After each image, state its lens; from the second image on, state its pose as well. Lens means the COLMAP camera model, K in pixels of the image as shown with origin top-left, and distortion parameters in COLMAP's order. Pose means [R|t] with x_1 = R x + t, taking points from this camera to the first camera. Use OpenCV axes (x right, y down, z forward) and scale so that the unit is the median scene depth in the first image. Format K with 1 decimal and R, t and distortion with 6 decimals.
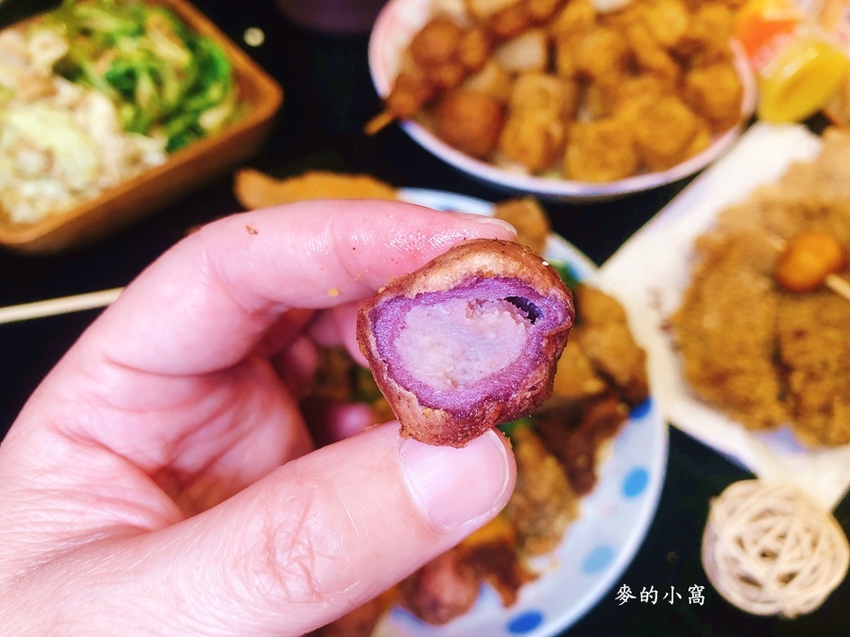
lens RADIAL K [[720.1, 0, 425.0], [0, 720.1, 318.5], [0, 0, 1]] dist [-0.032940, 0.009209]
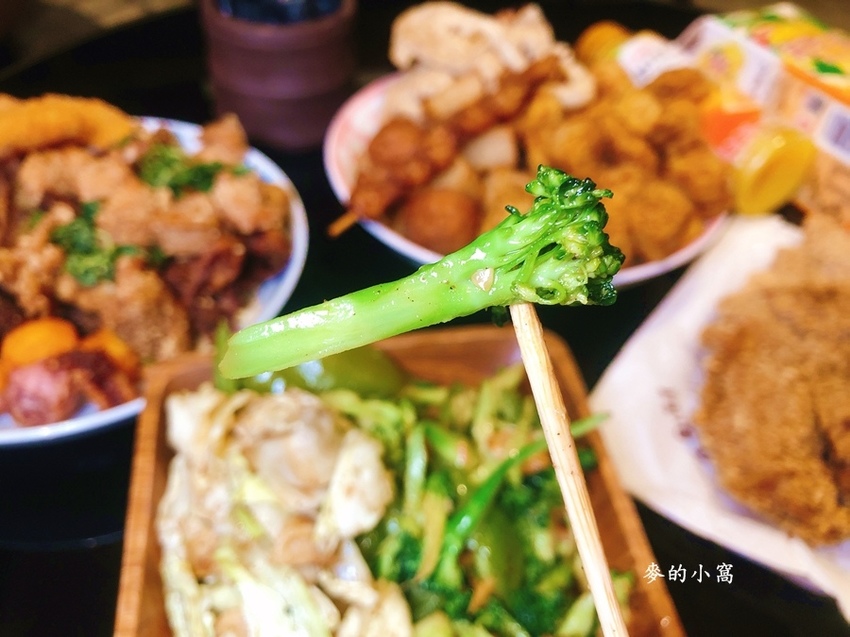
lens RADIAL K [[720.1, 0, 425.0], [0, 720.1, 318.5], [0, 0, 1]] dist [-0.032940, 0.009209]
pose [[0.993982, -0.059937, 0.091695, -0.050809], [0.076994, 0.977663, -0.195568, 0.022038], [-0.077925, 0.201451, 0.976394, 0.147008]]
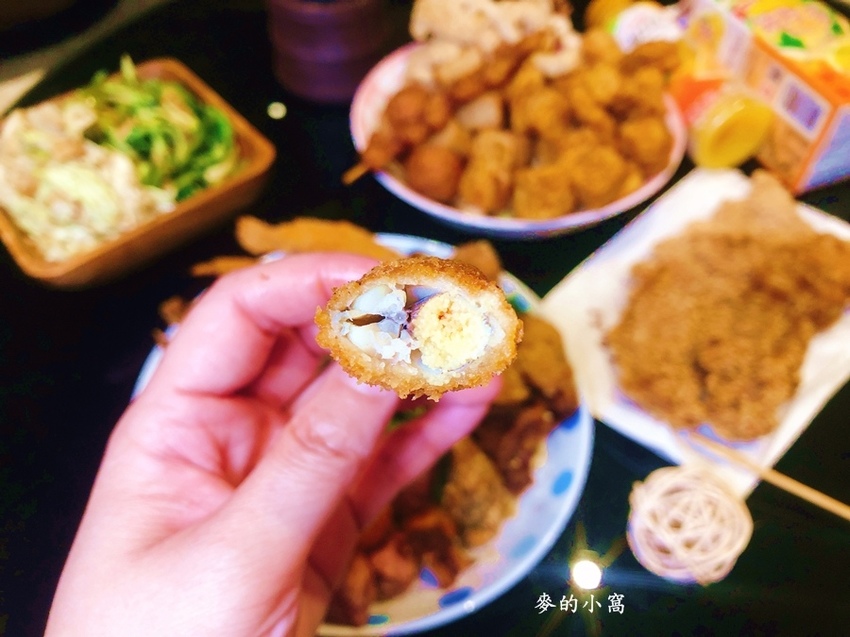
lens RADIAL K [[720.1, 0, 425.0], [0, 720.1, 318.5], [0, 0, 1]] dist [-0.032940, 0.009209]
pose [[0.999405, -0.015123, -0.030985, 0.082355], [0.012346, 0.996052, -0.087907, 0.068346], [0.032192, 0.087472, 0.995647, -0.147031]]
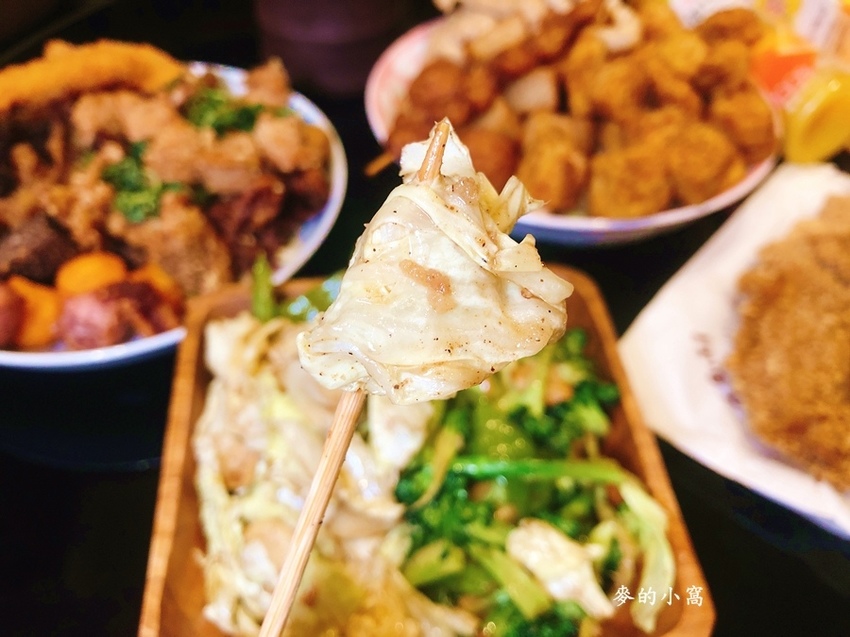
lens RADIAL K [[720.1, 0, 425.0], [0, 720.1, 318.5], [0, 0, 1]] dist [-0.032940, 0.009209]
pose [[0.998953, -0.043527, 0.014101, -0.028513], [0.045143, 0.987846, -0.148734, 0.053786], [-0.007455, 0.149215, 0.988777, 0.136207]]
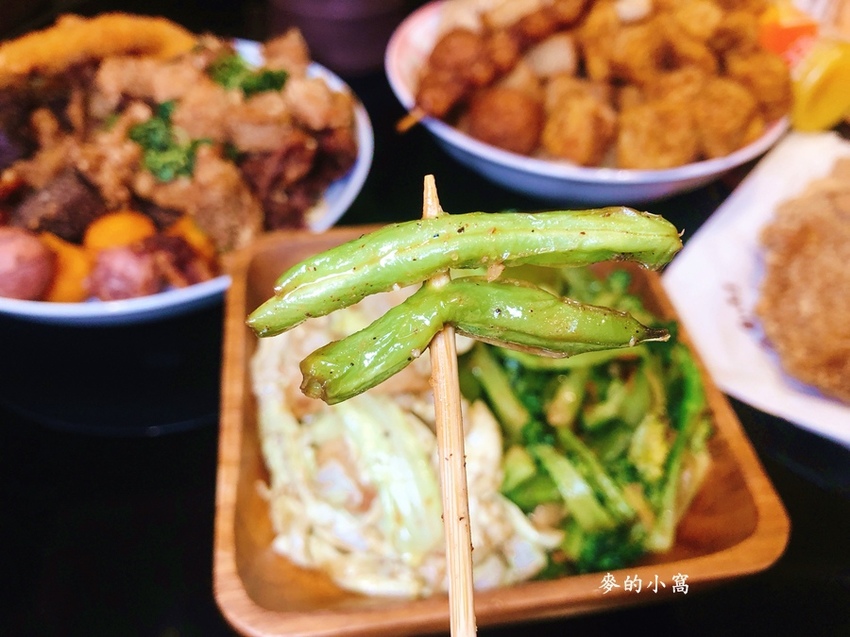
lens RADIAL K [[720.1, 0, 425.0], [0, 720.1, 318.5], [0, 0, 1]] dist [-0.032940, 0.009209]
pose [[0.996366, -0.062180, 0.058218, -0.112945], [0.071575, 0.981704, -0.176451, 0.130565], [-0.046181, 0.179977, 0.982586, 0.152320]]
